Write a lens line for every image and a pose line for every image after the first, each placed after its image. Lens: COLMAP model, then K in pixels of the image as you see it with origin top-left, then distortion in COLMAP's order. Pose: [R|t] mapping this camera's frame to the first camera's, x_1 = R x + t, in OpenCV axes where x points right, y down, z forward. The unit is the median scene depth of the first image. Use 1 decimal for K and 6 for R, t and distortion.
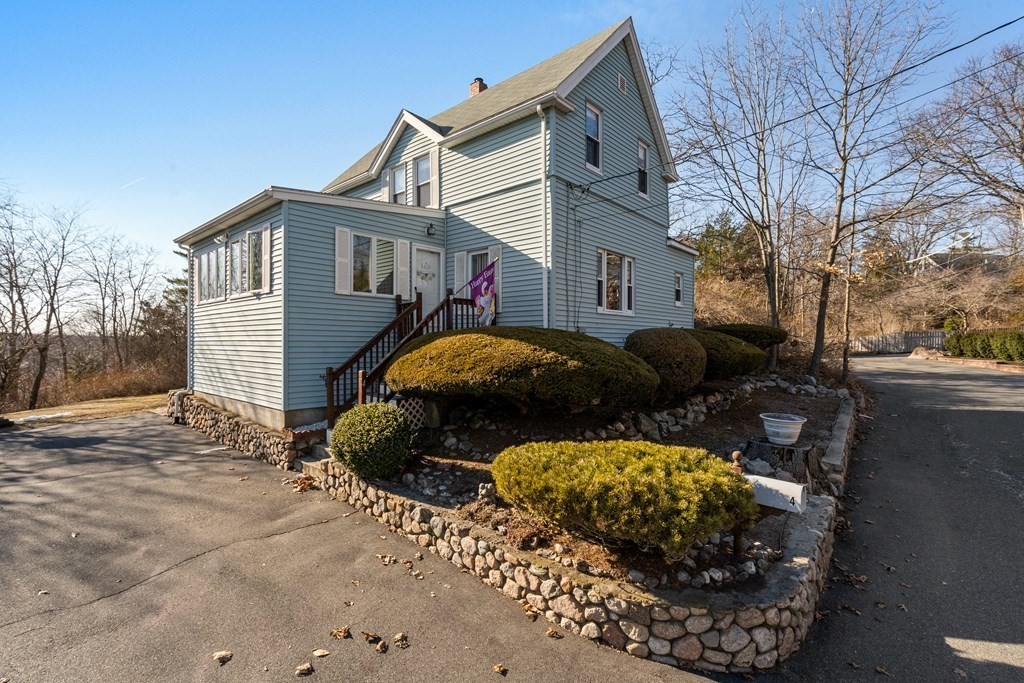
lens RADIAL K [[476.4, 0, 508.0], [0, 476.4, 347.1], [0, 0, 1]] dist [0.001948, 0.000753]
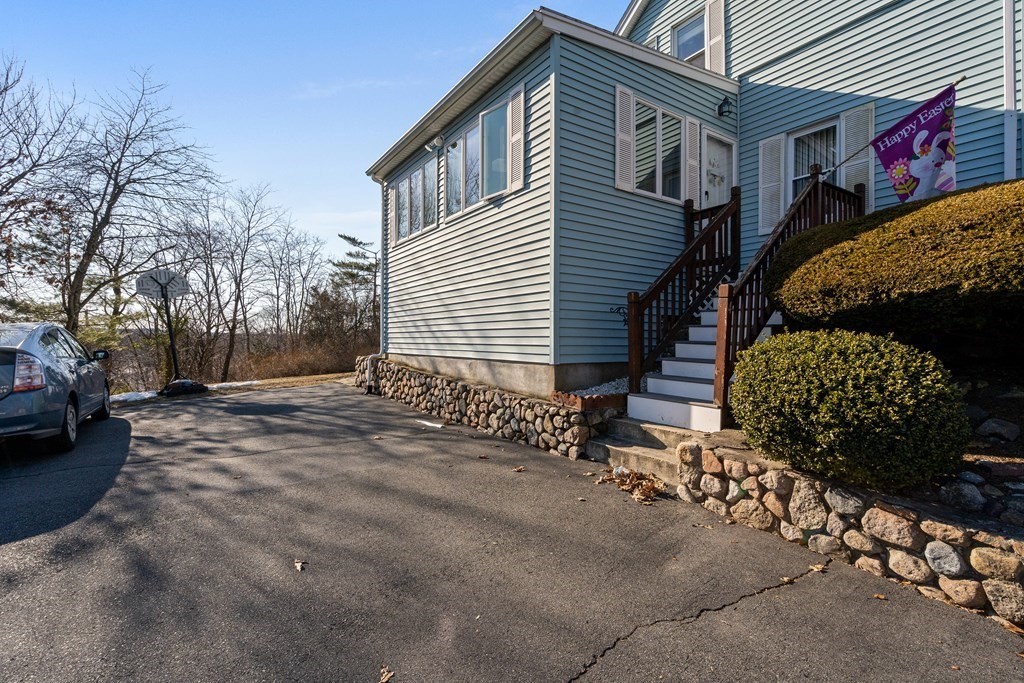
lens RADIAL K [[473.0, 0, 512.0], [0, 473.0, 341.5], [0, 0, 1]] dist [-0.001824, 0.000627]
pose [[0.972828, -0.002269, -0.231518, -0.345918], [0.001027, 0.999984, -0.005484, 0.096874], [0.231527, 0.005098, 0.972815, 0.341308]]
